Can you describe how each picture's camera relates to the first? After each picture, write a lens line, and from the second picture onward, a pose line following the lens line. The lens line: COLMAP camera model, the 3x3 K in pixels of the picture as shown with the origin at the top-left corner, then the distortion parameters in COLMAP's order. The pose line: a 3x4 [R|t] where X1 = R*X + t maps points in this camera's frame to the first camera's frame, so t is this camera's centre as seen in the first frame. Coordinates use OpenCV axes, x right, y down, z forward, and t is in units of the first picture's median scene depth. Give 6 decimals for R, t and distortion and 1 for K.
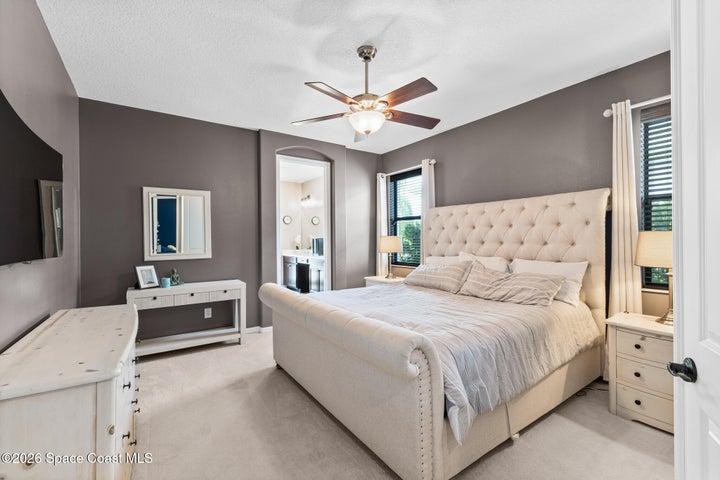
lens RADIAL K [[309.0, 0, 358.4], [0, 309.0, 237.3], [0, 0, 1]] dist [0.004676, -0.001545]
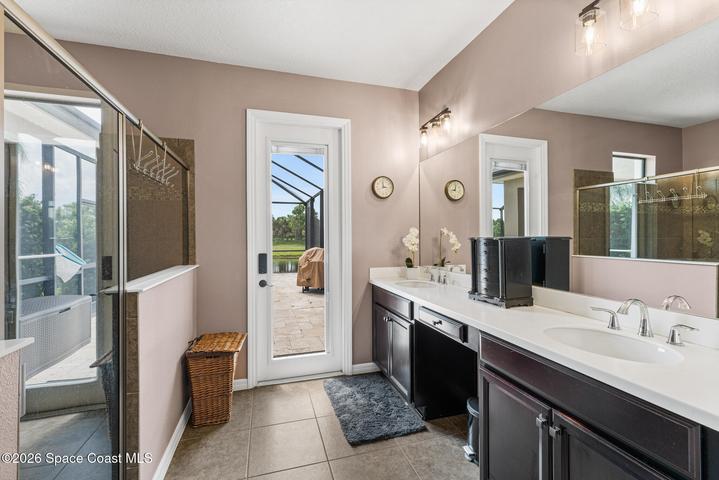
lens RADIAL K [[308.6, 0, 359.2], [0, 308.6, 238.4], [0, 0, 1]] dist [0.004676, -0.001545]
pose [[0.951232, -0.000750, -0.308477, -0.142290], [0.001445, 0.999997, 0.002026, 0.004113], [0.308474, -0.002373, 0.951230, 0.637538]]
